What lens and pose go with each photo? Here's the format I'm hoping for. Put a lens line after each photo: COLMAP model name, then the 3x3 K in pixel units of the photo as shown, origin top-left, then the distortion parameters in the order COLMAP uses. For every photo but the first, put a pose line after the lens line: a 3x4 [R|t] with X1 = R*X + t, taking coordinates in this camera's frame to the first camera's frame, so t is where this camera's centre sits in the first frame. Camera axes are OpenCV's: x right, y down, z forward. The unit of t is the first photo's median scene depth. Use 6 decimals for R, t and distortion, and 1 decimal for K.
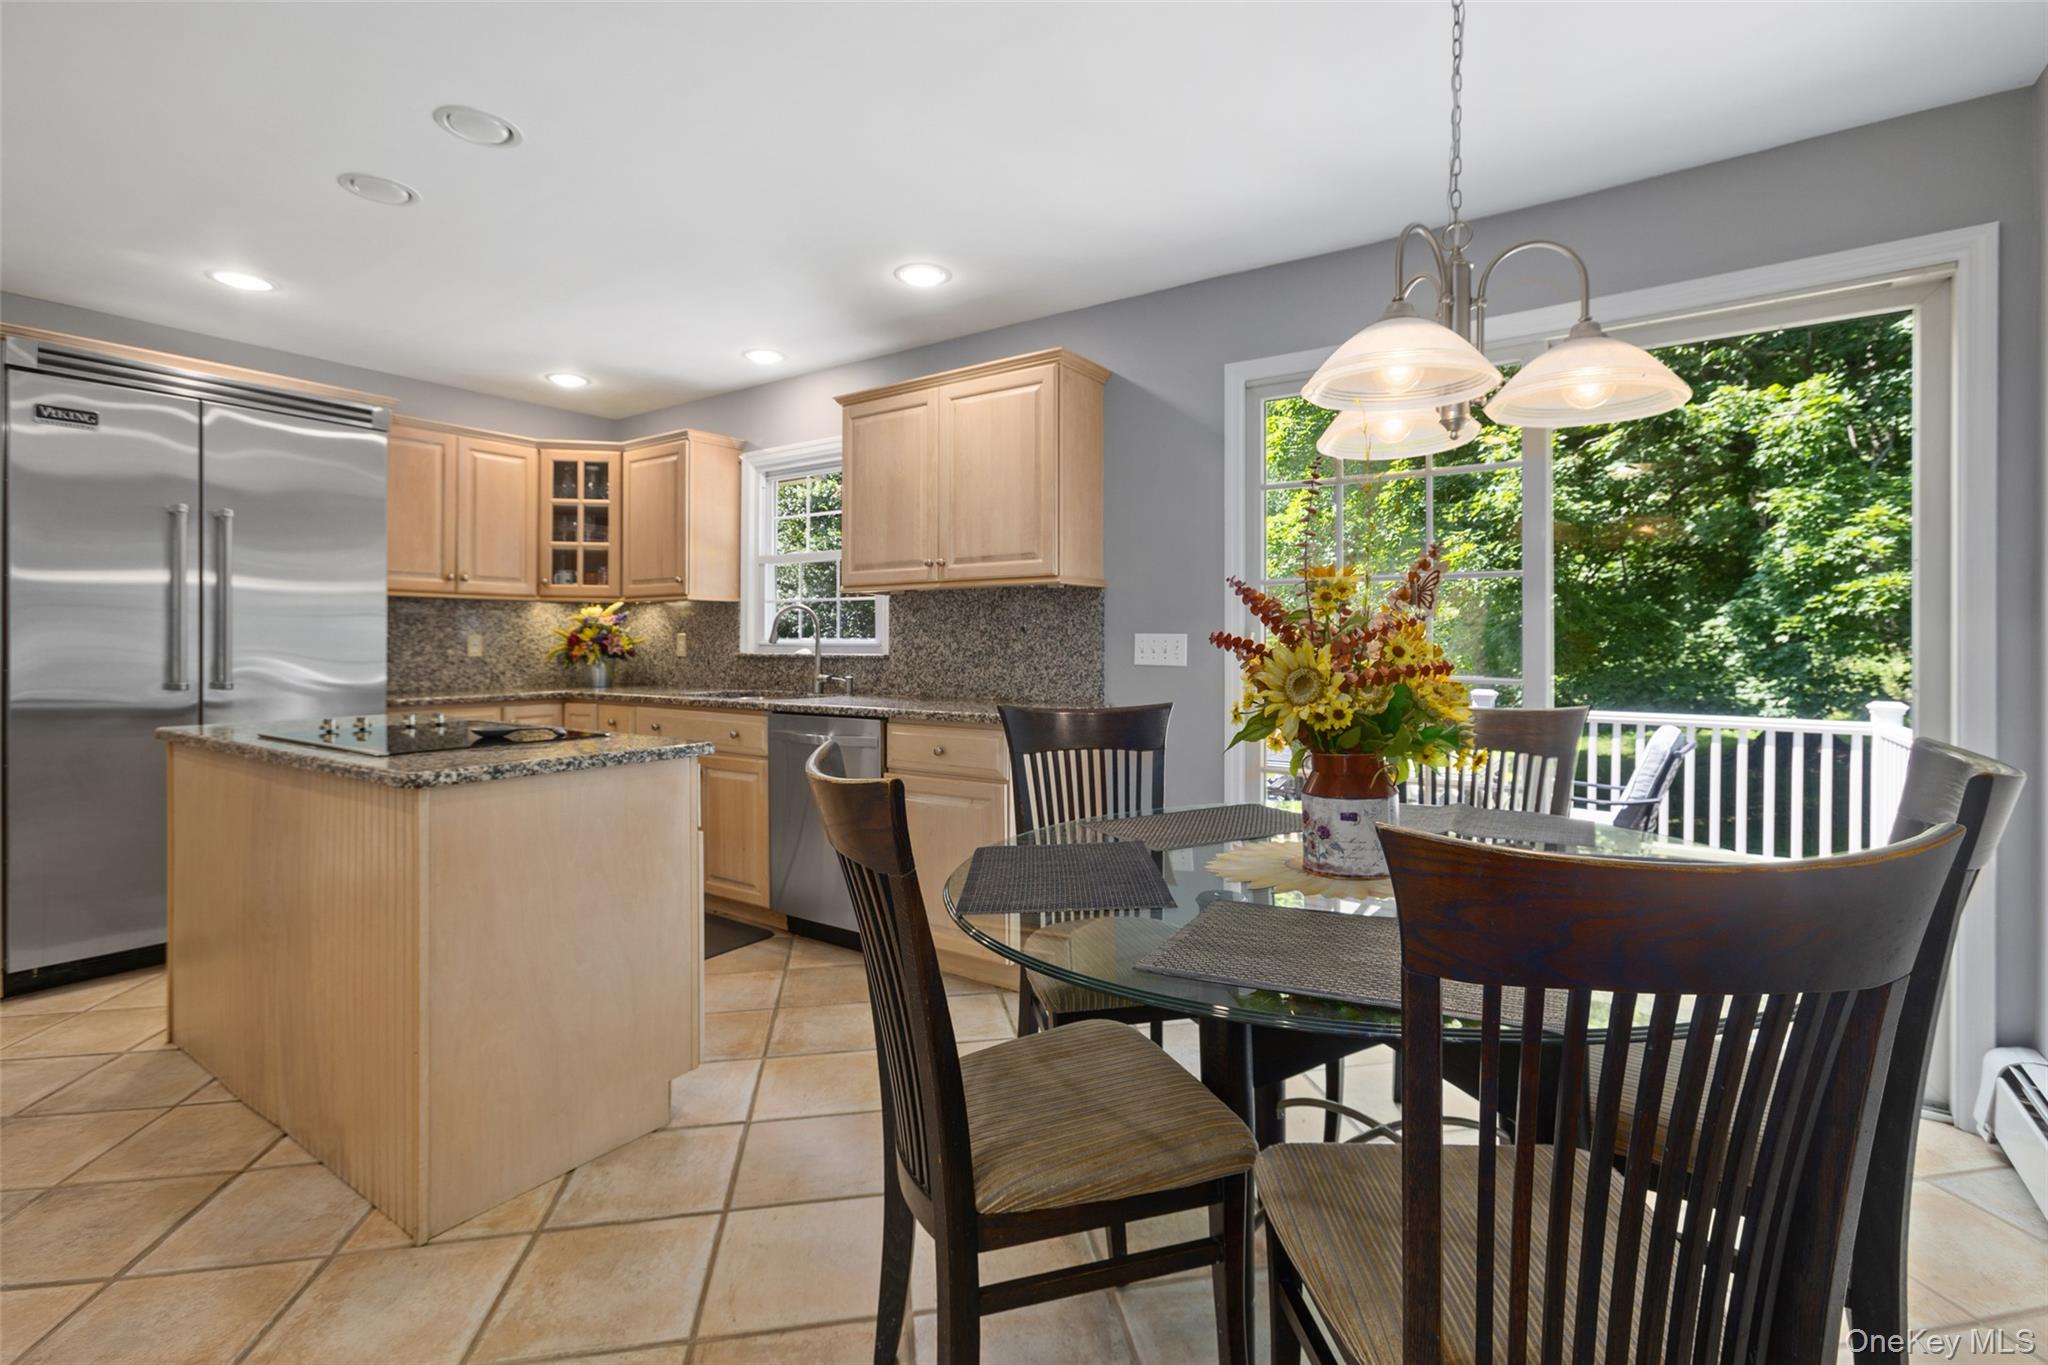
lens RADIAL K [[921.7, 0, 1048.7], [0, 921.7, 645.0], [0, 0, 1]] dist [-0.001926, 0.000002]
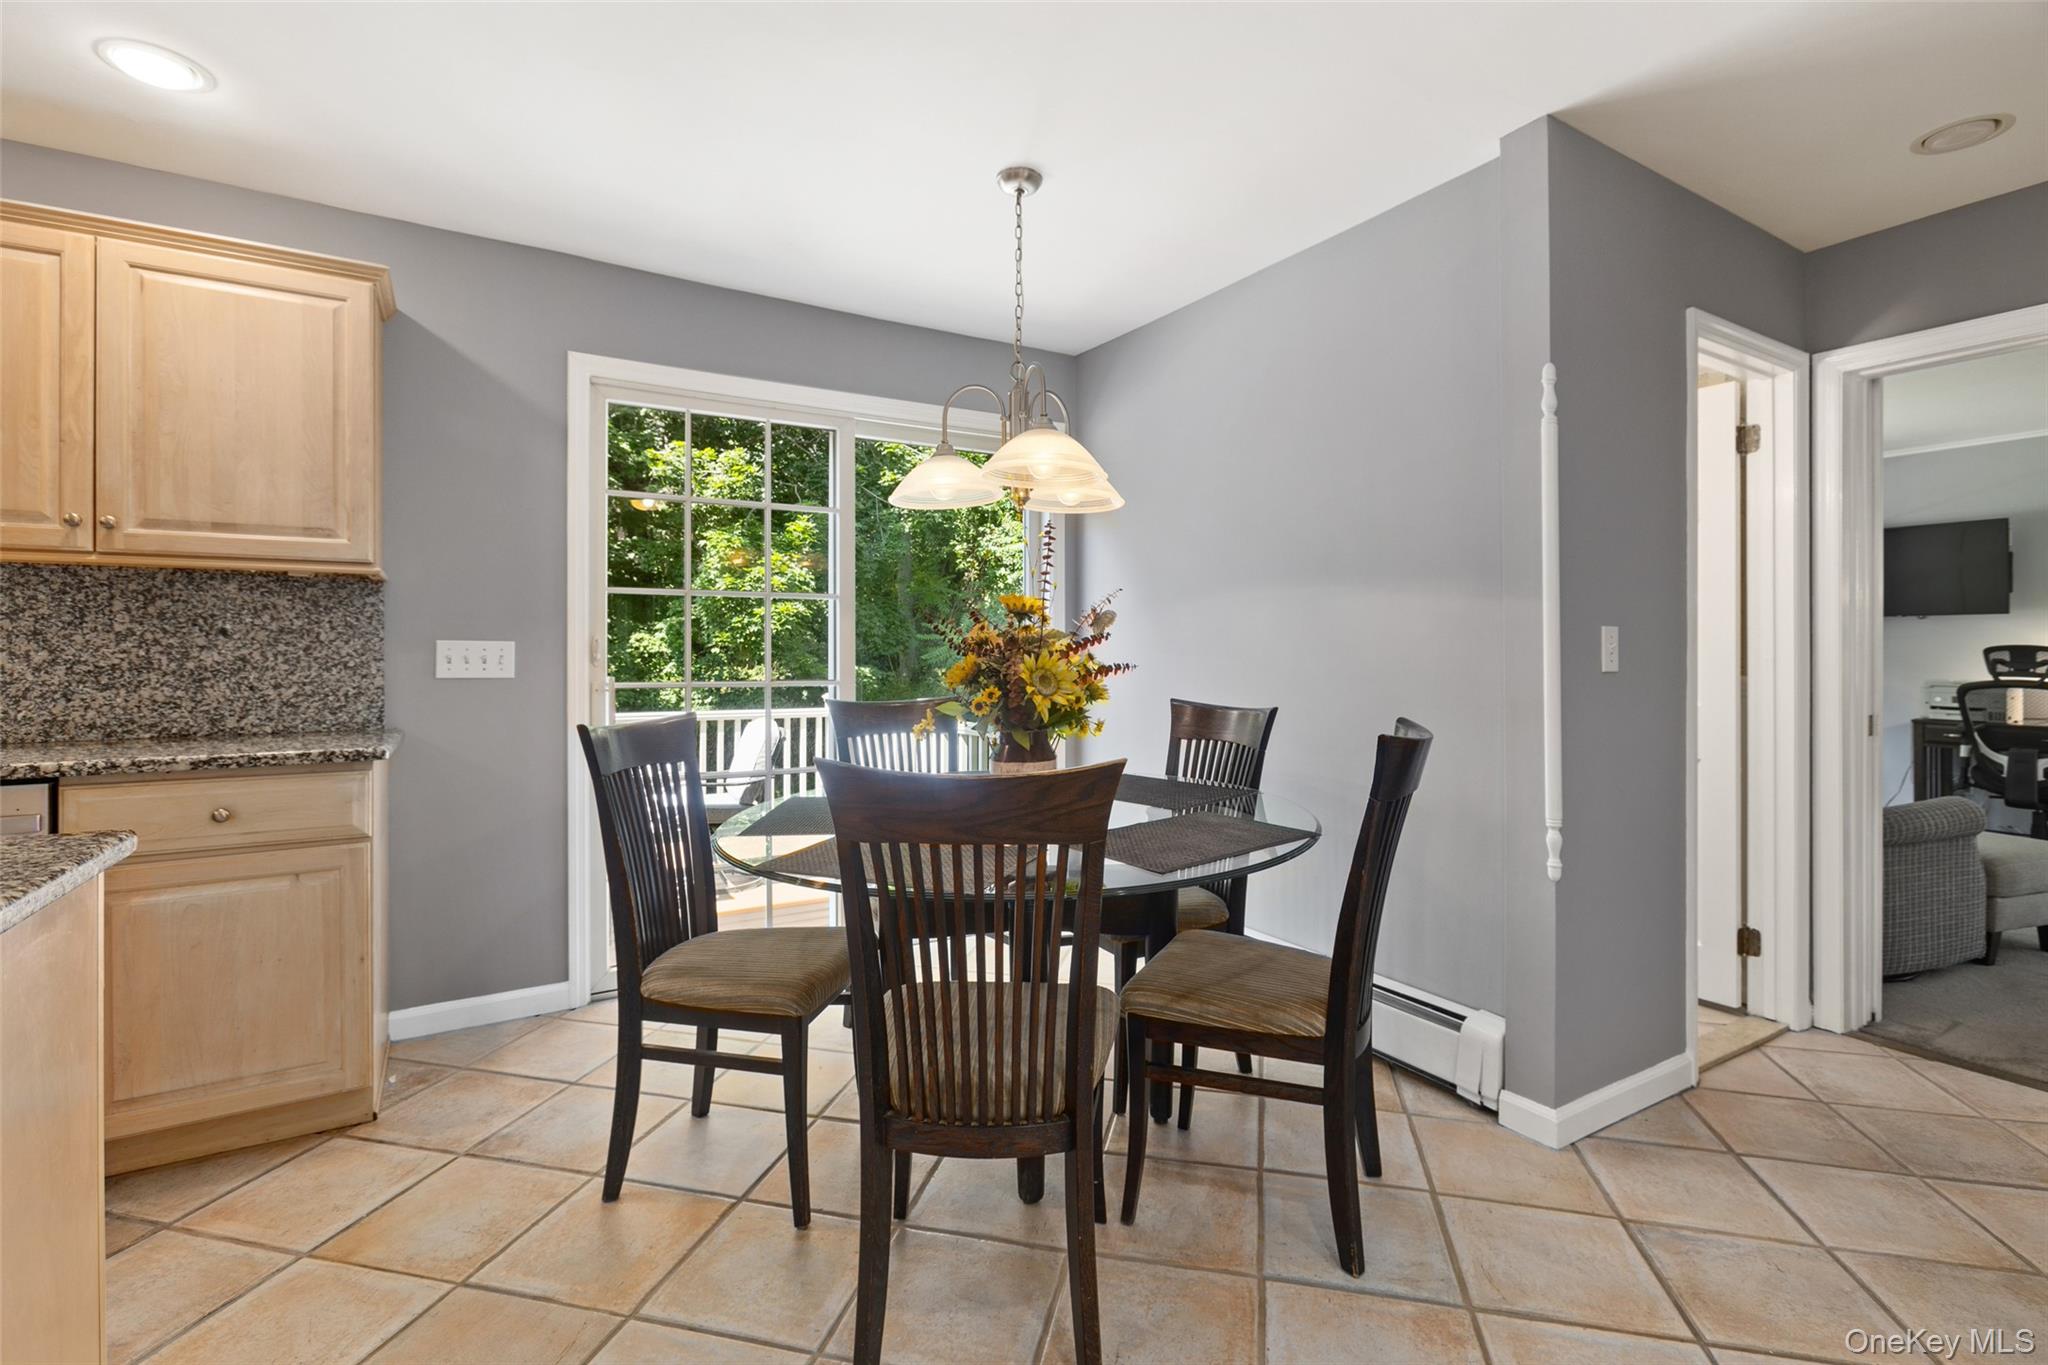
lens RADIAL K [[931.6, 0, 1027.0], [0, 931.6, 651.8], [0, 0, 1]] dist [-0.015366, 0.010201]
pose [[0.417028, 0.000973, 0.908893, -0.332543], [0.003414, 0.999991, -0.002637, 0.001515], [-0.908887, 0.004203, 0.417021, 0.137587]]
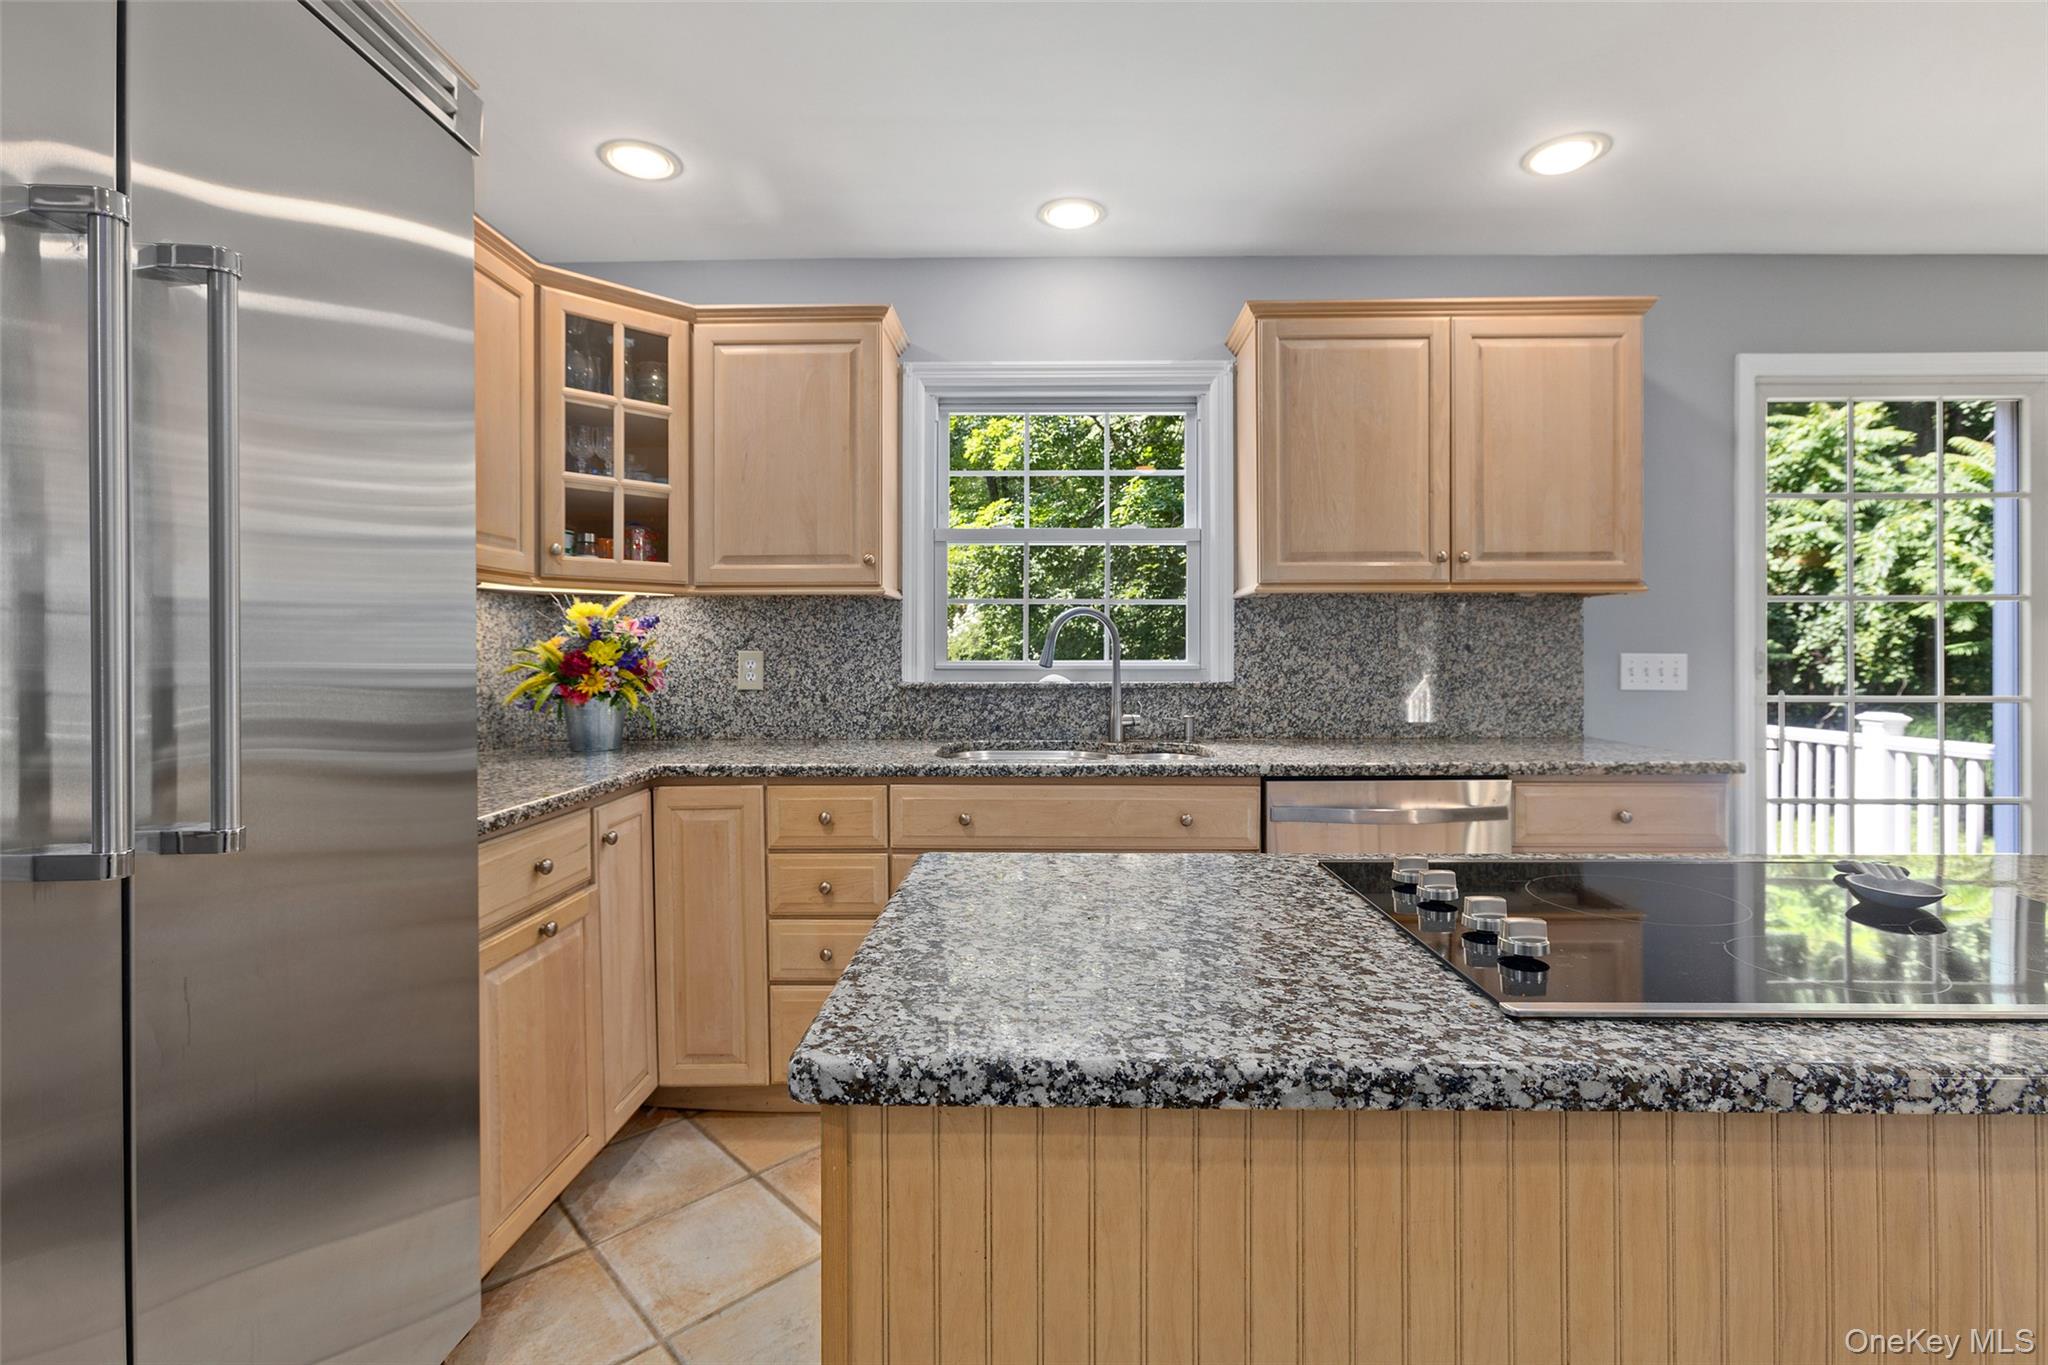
lens RADIAL K [[931.6, 0, 1027.0], [0, 931.6, 651.8], [0, 0, 1]] dist [-0.015366, 0.010201]
pose [[0.834922, -0.002881, 0.550361, -0.635806], [0.004360, 0.999990, -0.001379, -0.011242], [-0.550351, 0.003550, 0.834926, 0.448270]]
